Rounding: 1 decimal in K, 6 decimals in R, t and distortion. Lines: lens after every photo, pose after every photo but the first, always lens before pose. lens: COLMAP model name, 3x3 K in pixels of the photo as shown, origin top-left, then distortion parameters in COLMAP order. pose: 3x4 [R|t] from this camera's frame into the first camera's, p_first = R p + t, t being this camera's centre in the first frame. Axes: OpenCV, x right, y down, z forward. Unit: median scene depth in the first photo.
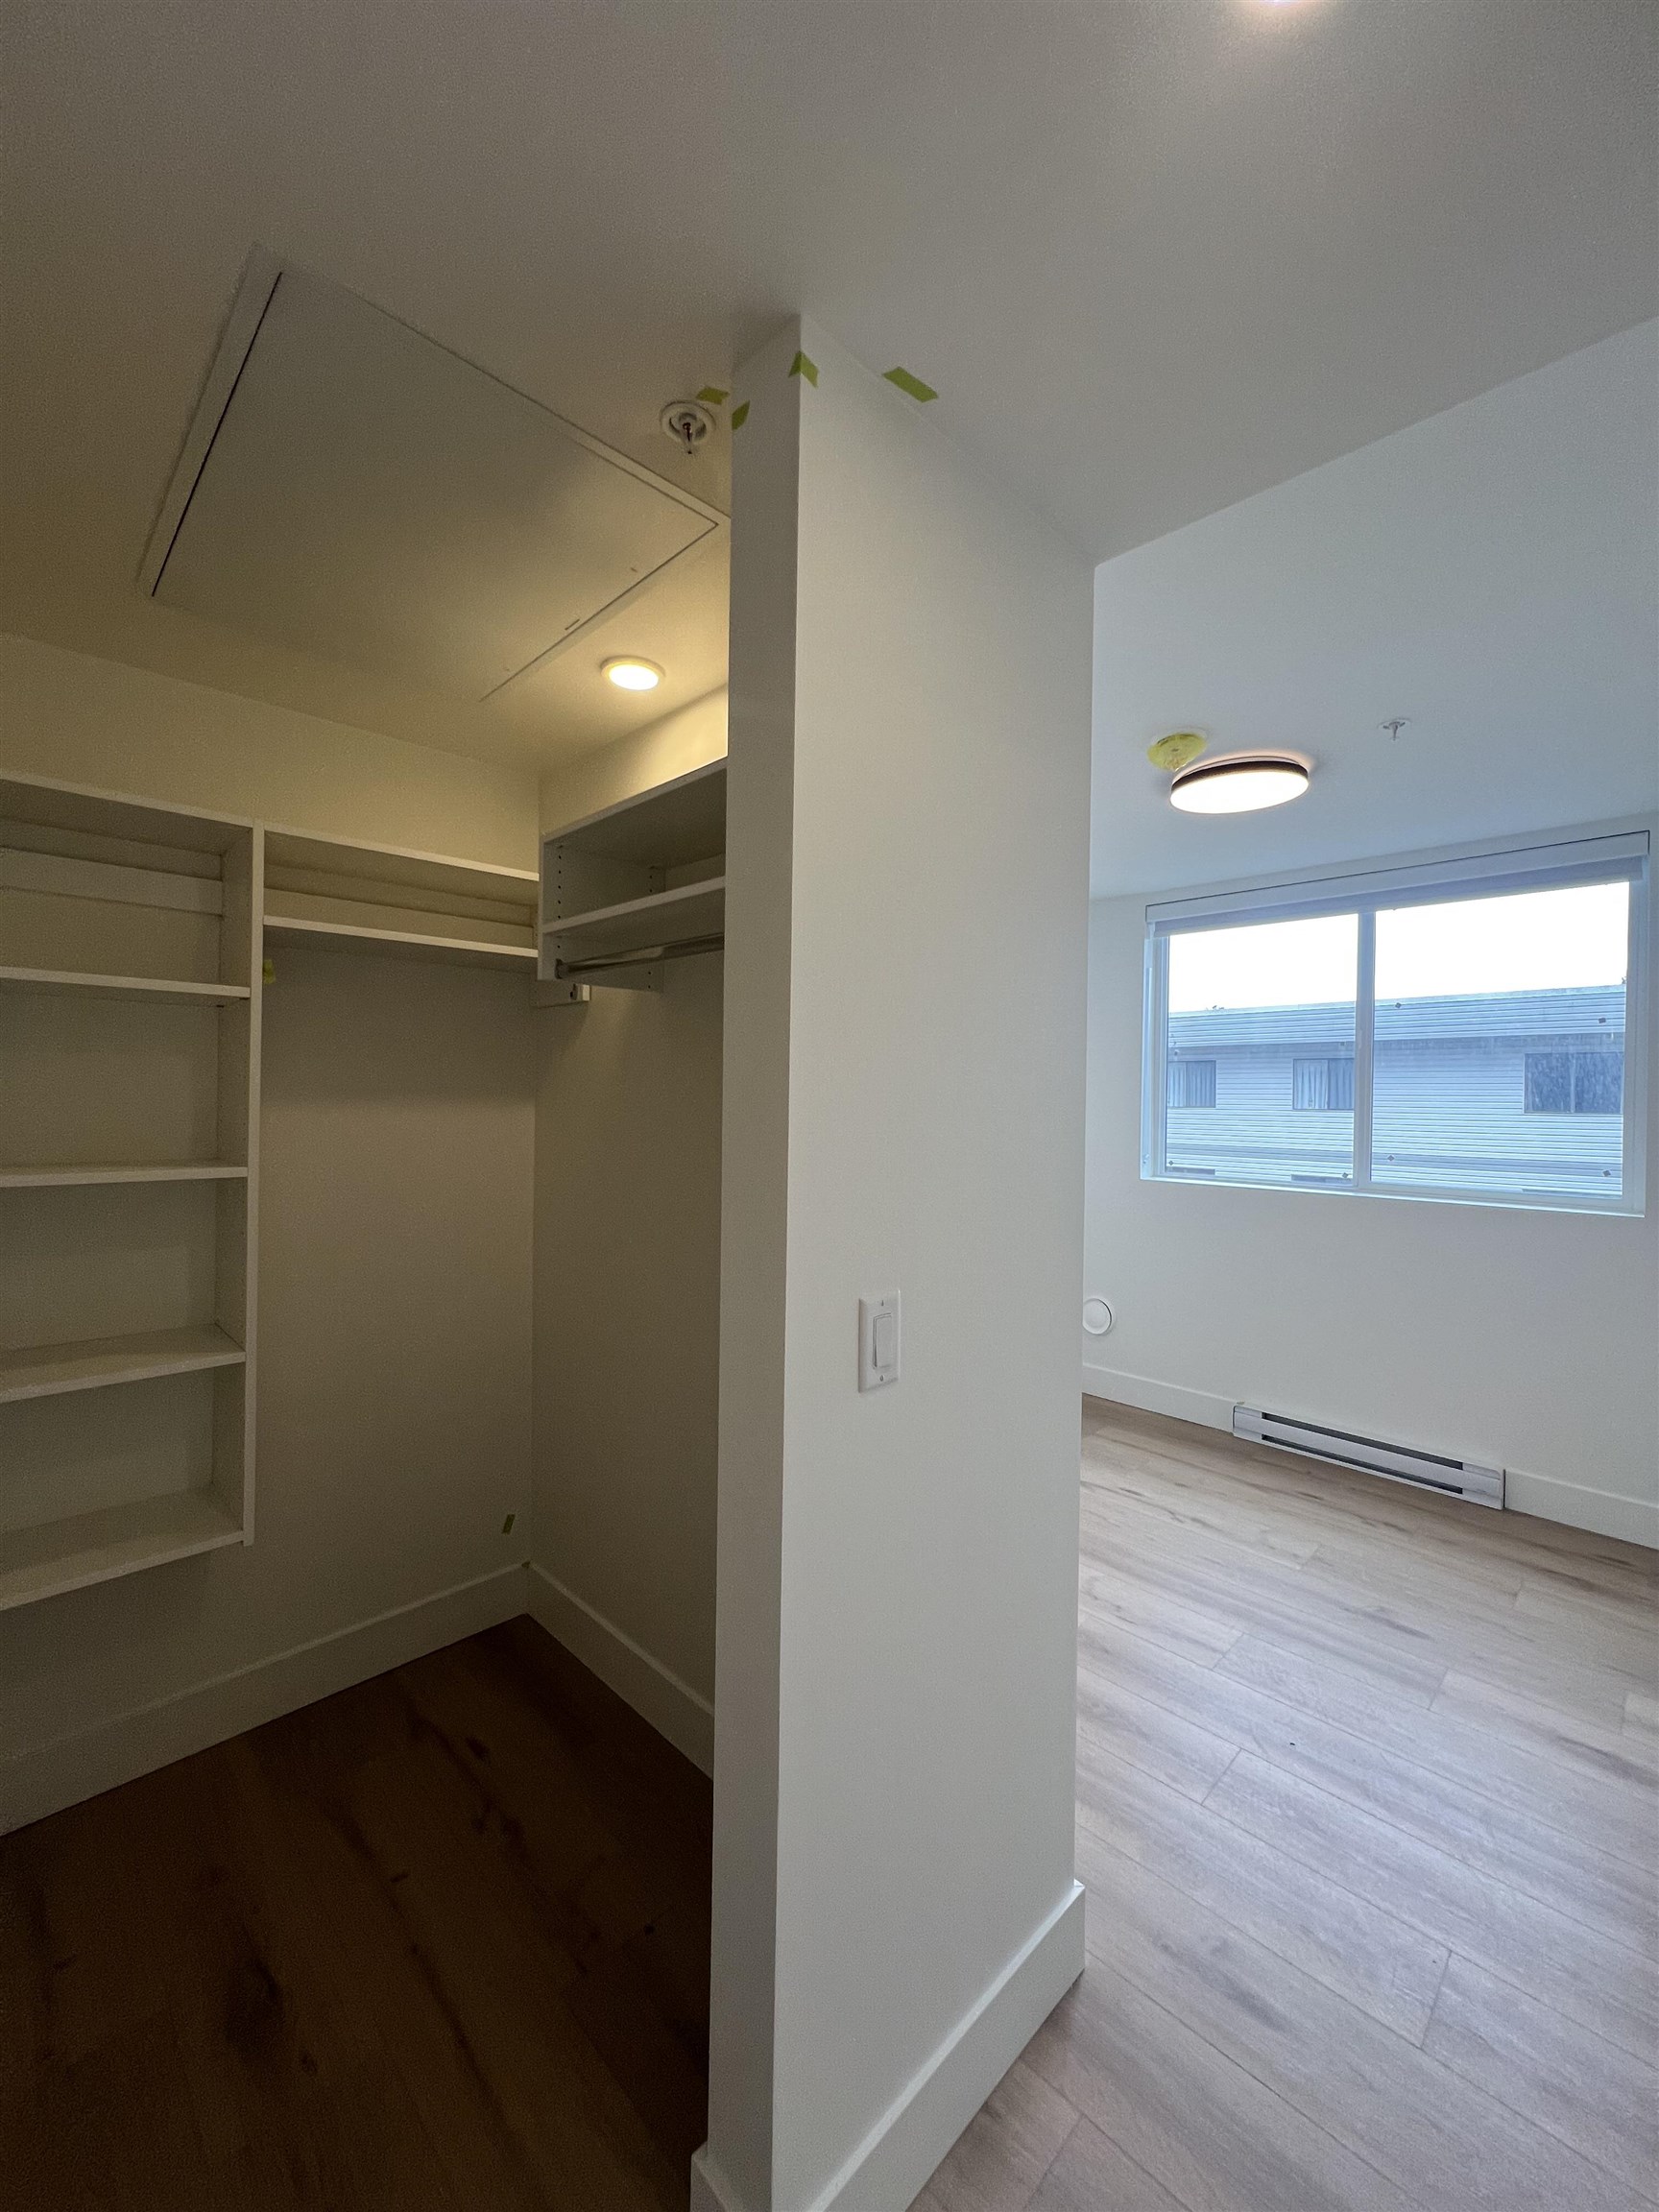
lens RADIAL K [[879.1, 0, 829.5], [0, 879.1, 1106.0], [0, 0, 1]] dist [-0.000159, 0.000218]
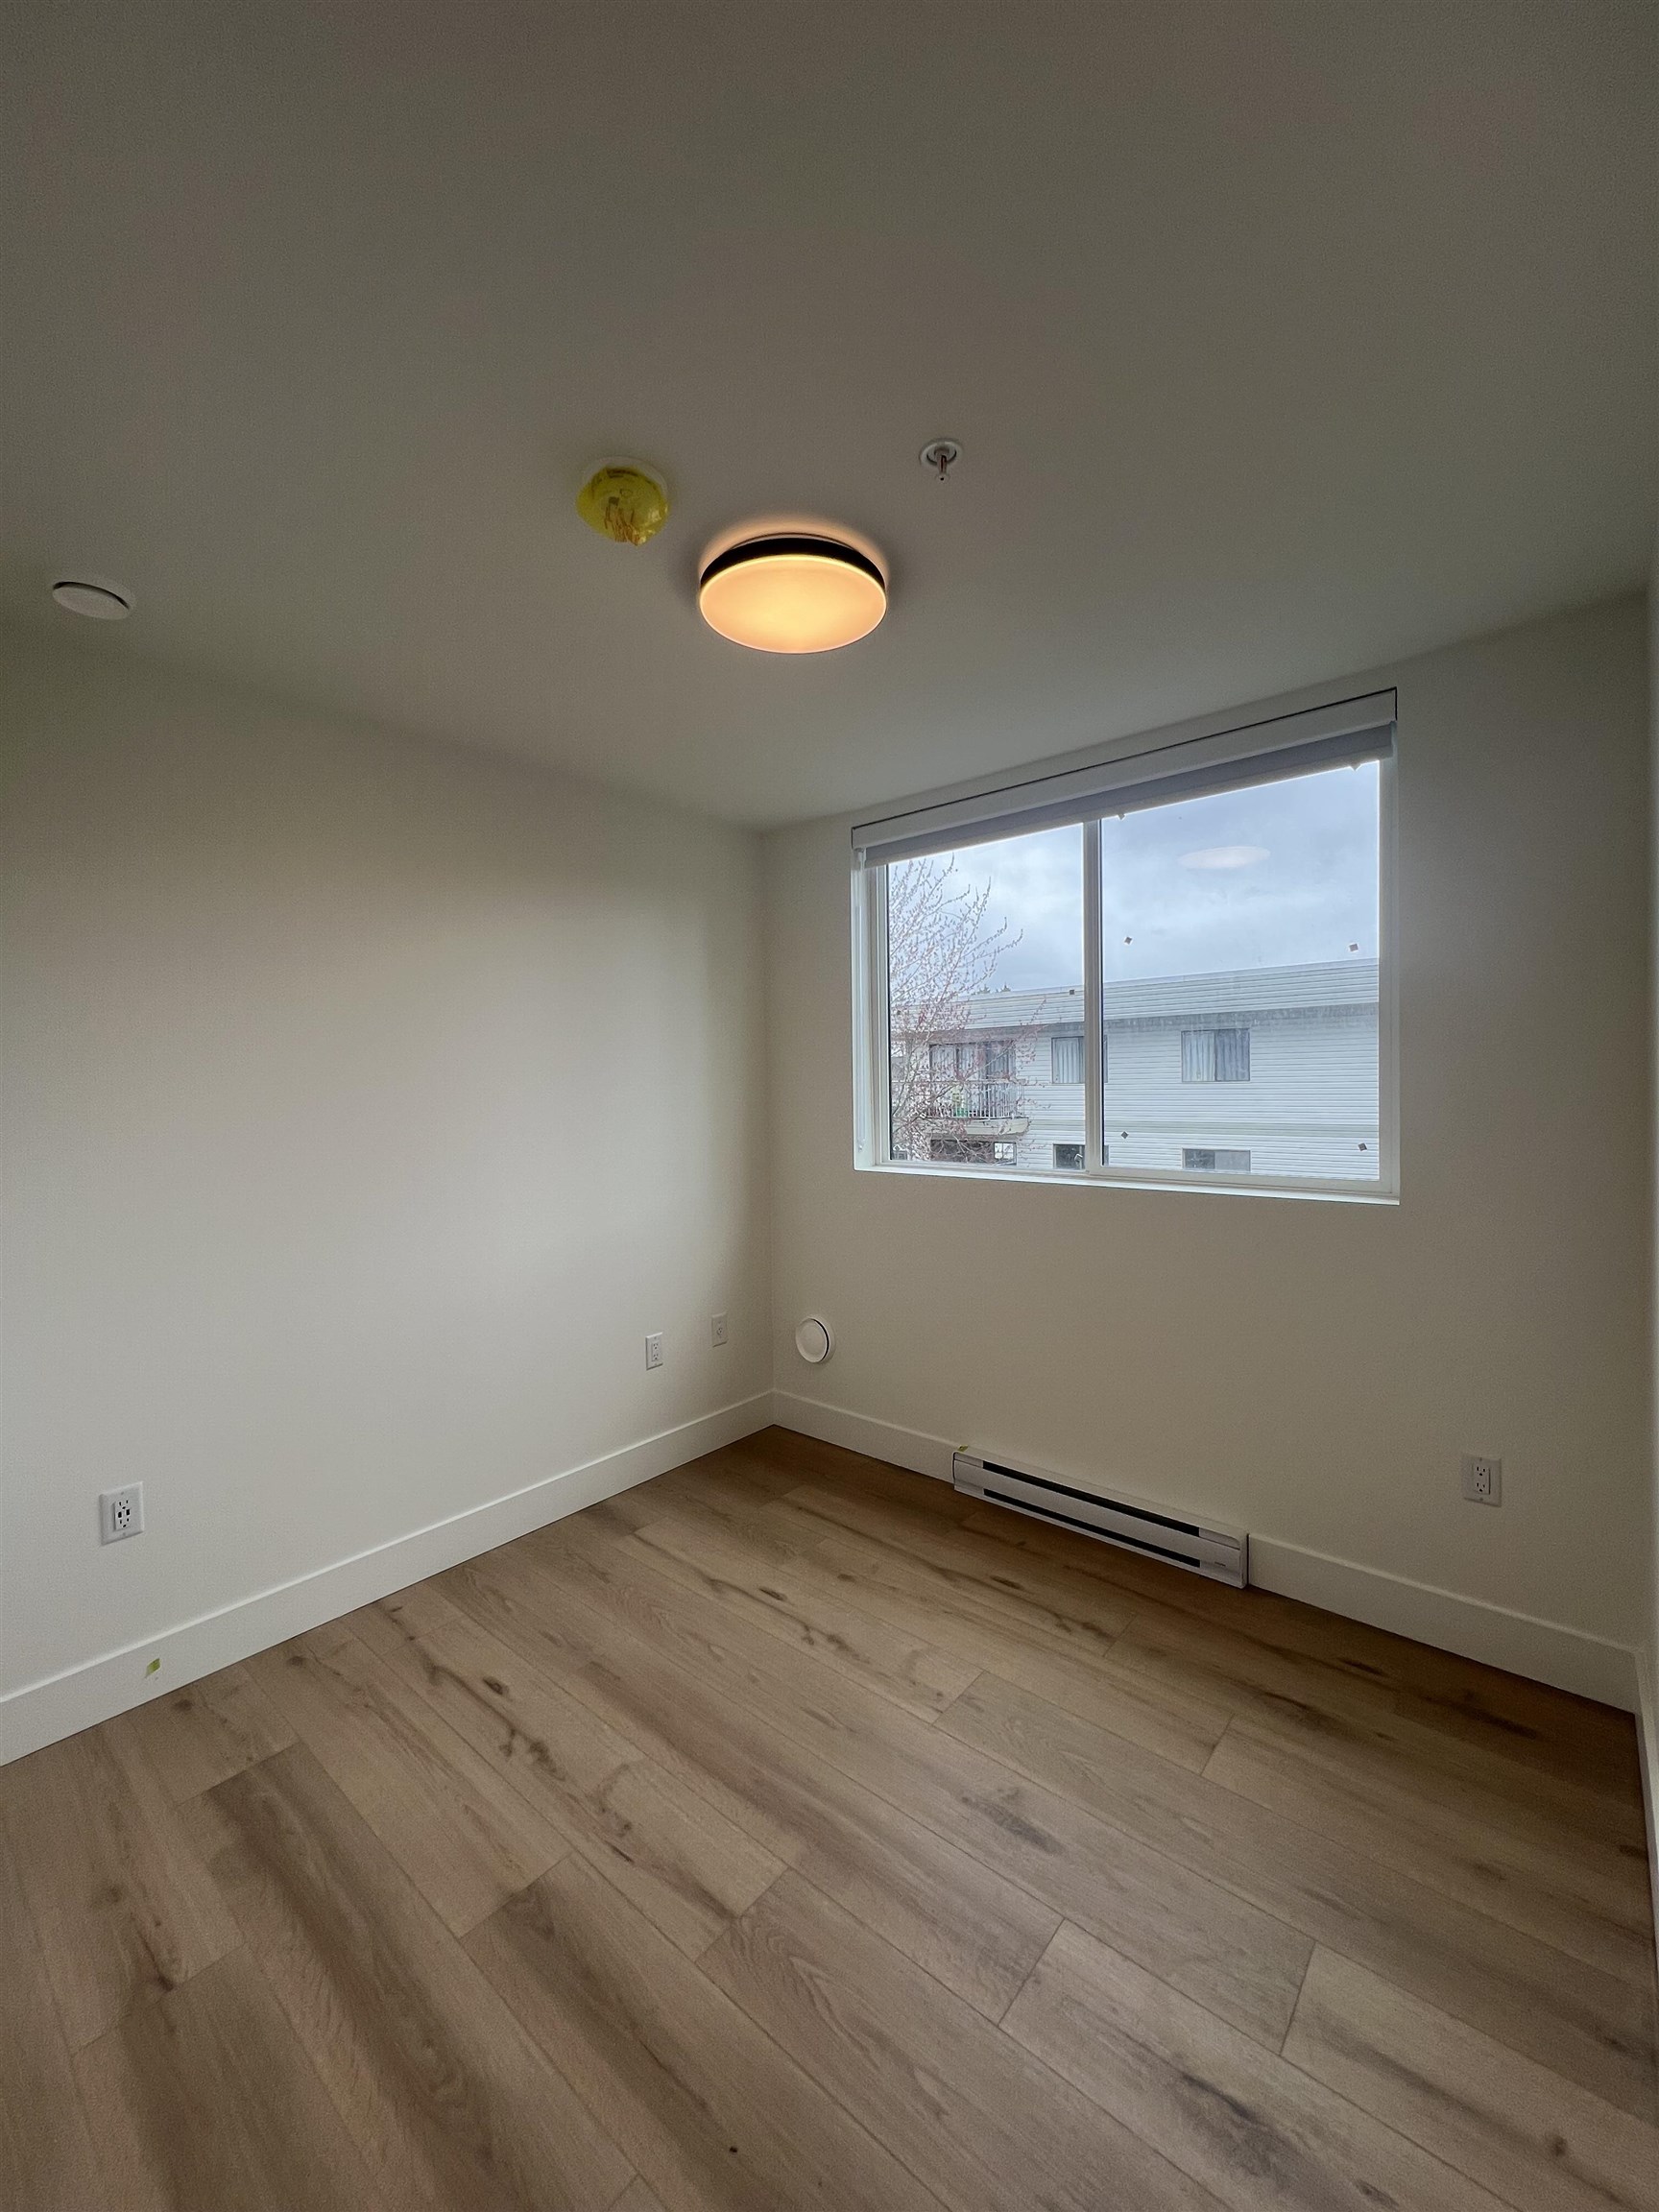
lens RADIAL K [[879.1, 0, 829.5], [0, 879.1, 1106.0], [0, 0, 1]] dist [-0.000159, 0.000218]
pose [[0.996935, -0.033374, 0.070755, 0.362144], [0.032452, 0.999373, 0.014137, 0.017334], [-0.071182, -0.011798, 0.997394, 0.265903]]
